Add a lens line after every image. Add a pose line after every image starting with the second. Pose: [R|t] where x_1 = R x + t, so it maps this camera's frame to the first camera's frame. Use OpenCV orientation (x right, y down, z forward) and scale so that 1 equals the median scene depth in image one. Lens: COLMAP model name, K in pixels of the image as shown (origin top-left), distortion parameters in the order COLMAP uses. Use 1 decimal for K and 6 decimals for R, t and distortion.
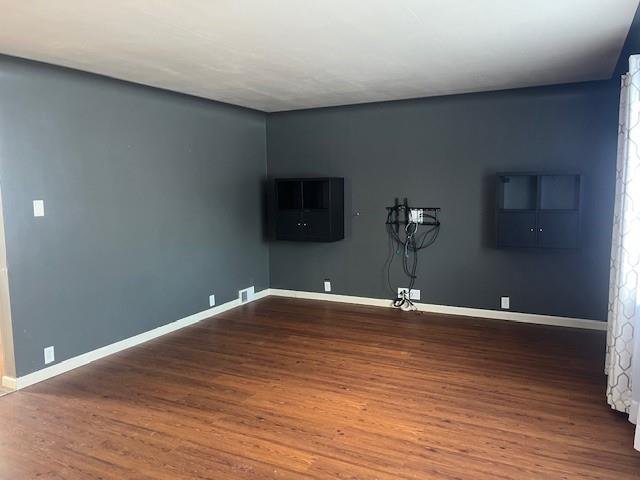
lens RADIAL K [[485.3, 0, 320.7], [0, 485.3, 269.1], [0, 0, 1]] dist [0.060978, -0.075658]
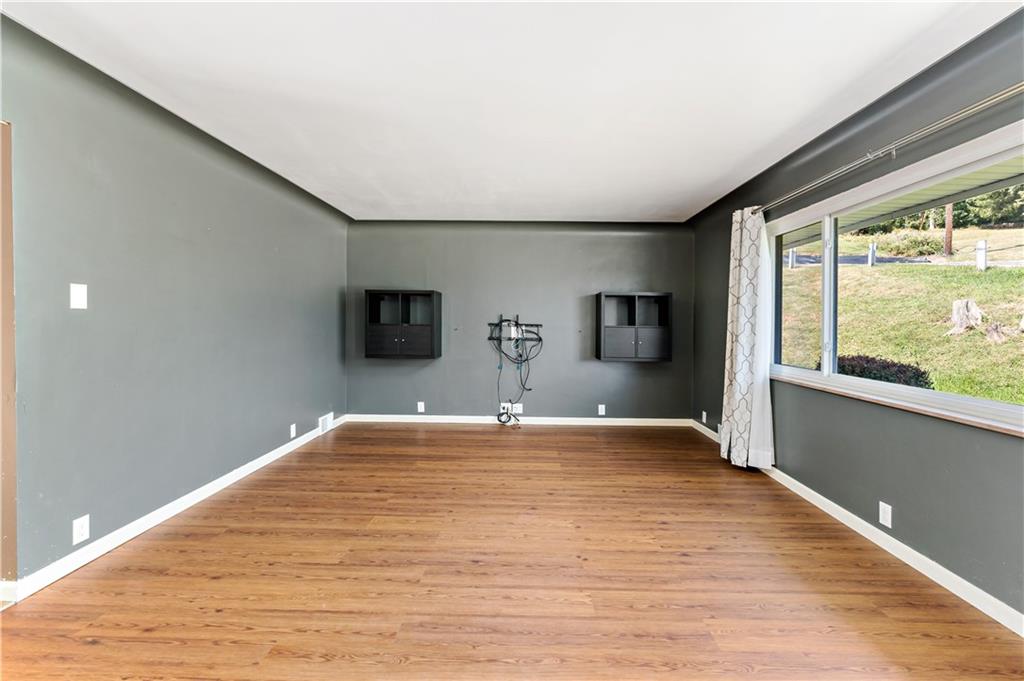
lens RADIAL K [[441.4, 0, 522.2], [0, 441.4, 340.8], [0, 0, 1]] dist [-0.002448, 0.000382]
pose [[0.895119, 0.009594, 0.445725, -0.292343], [0.048294, 0.991799, -0.118332, 0.029877], [-0.443205, 0.127447, 0.887314, 0.219861]]
